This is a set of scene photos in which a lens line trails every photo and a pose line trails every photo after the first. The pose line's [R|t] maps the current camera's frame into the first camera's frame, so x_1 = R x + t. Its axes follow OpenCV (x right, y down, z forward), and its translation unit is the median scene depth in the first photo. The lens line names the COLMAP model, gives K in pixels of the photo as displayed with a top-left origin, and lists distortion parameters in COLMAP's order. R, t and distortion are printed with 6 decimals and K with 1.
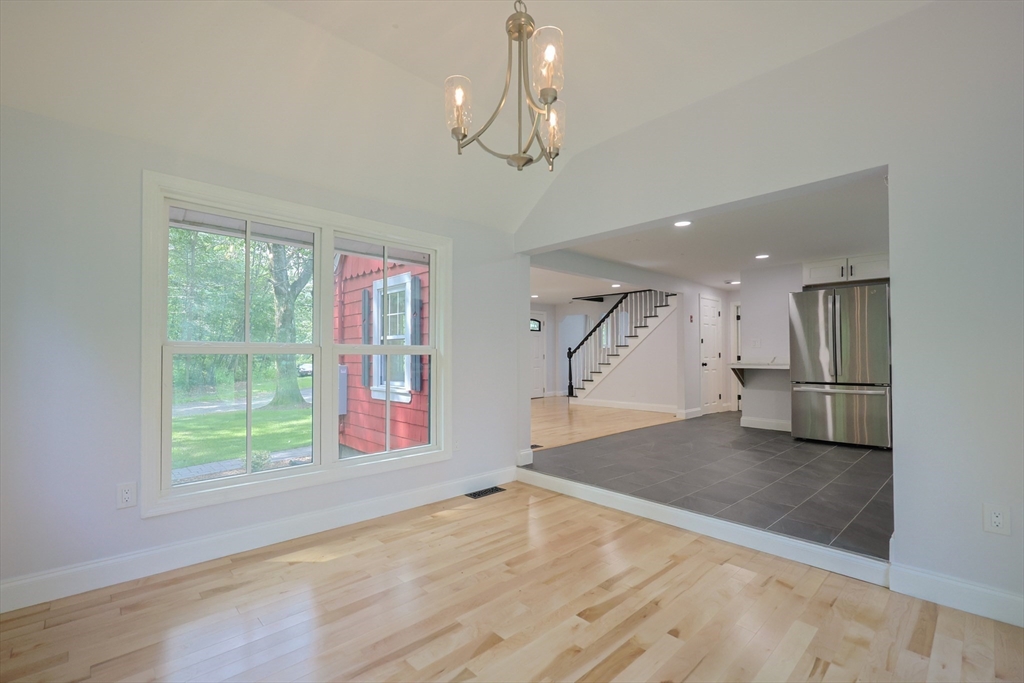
lens RADIAL K [[451.3, 0, 481.2], [0, 451.3, 342.4], [0, 0, 1]] dist [0.000172, -0.000009]
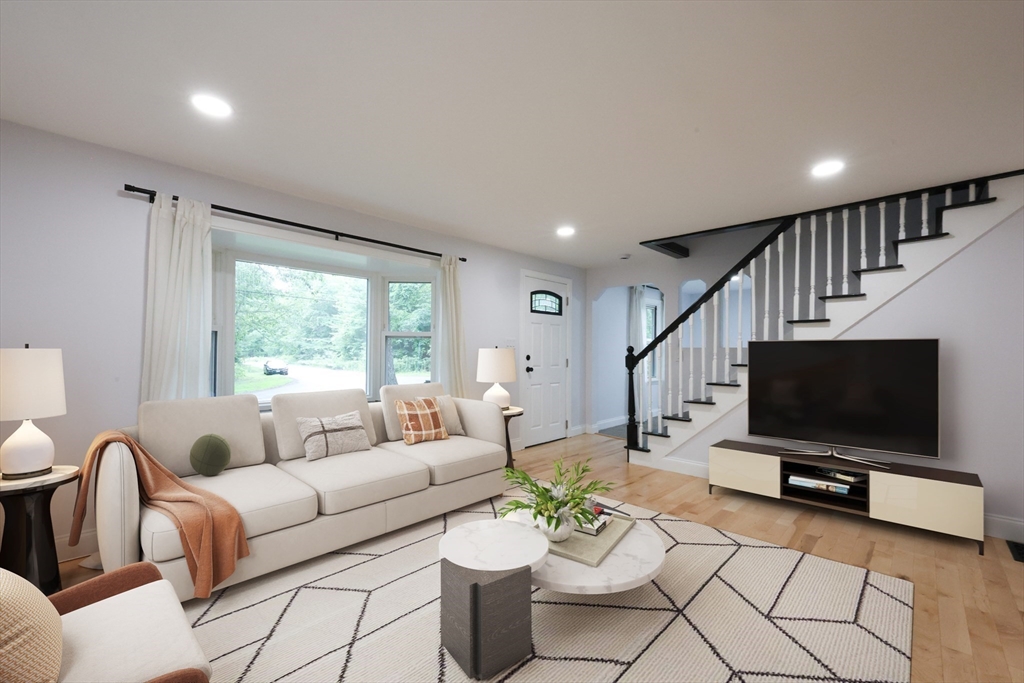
lens RADIAL K [[423.7, 0, 492.9], [0, 423.7, 342.4], [0, 0, 1]] dist [-0.001830, -0.000082]
pose [[0.998384, 0.007510, 0.056330, 0.028804], [-0.007912, 0.999945, 0.006911, 0.005781], [-0.056275, -0.007346, 0.998388, 0.660637]]
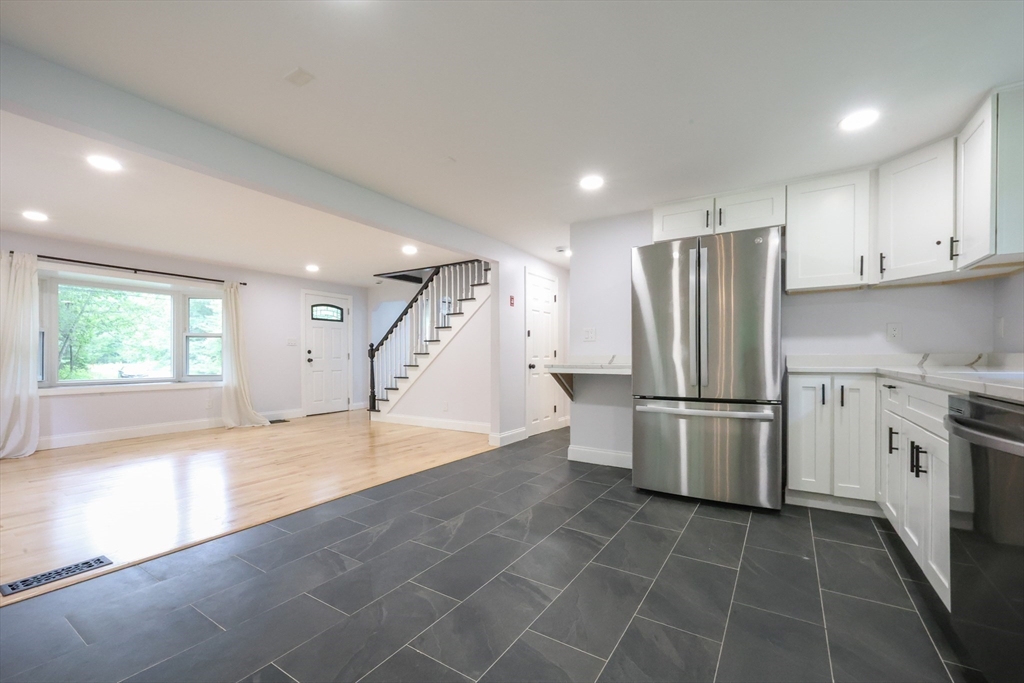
lens RADIAL K [[436.0, 0, 488.7], [0, 436.0, 349.4], [0, 0, 1]] dist [-0.000173, 0.000256]
pose [[0.966921, 0.003347, 0.255053, 0.235945], [-0.006844, 0.999894, 0.012826, 0.012613], [-0.254983, -0.014148, 0.966842, 0.327019]]
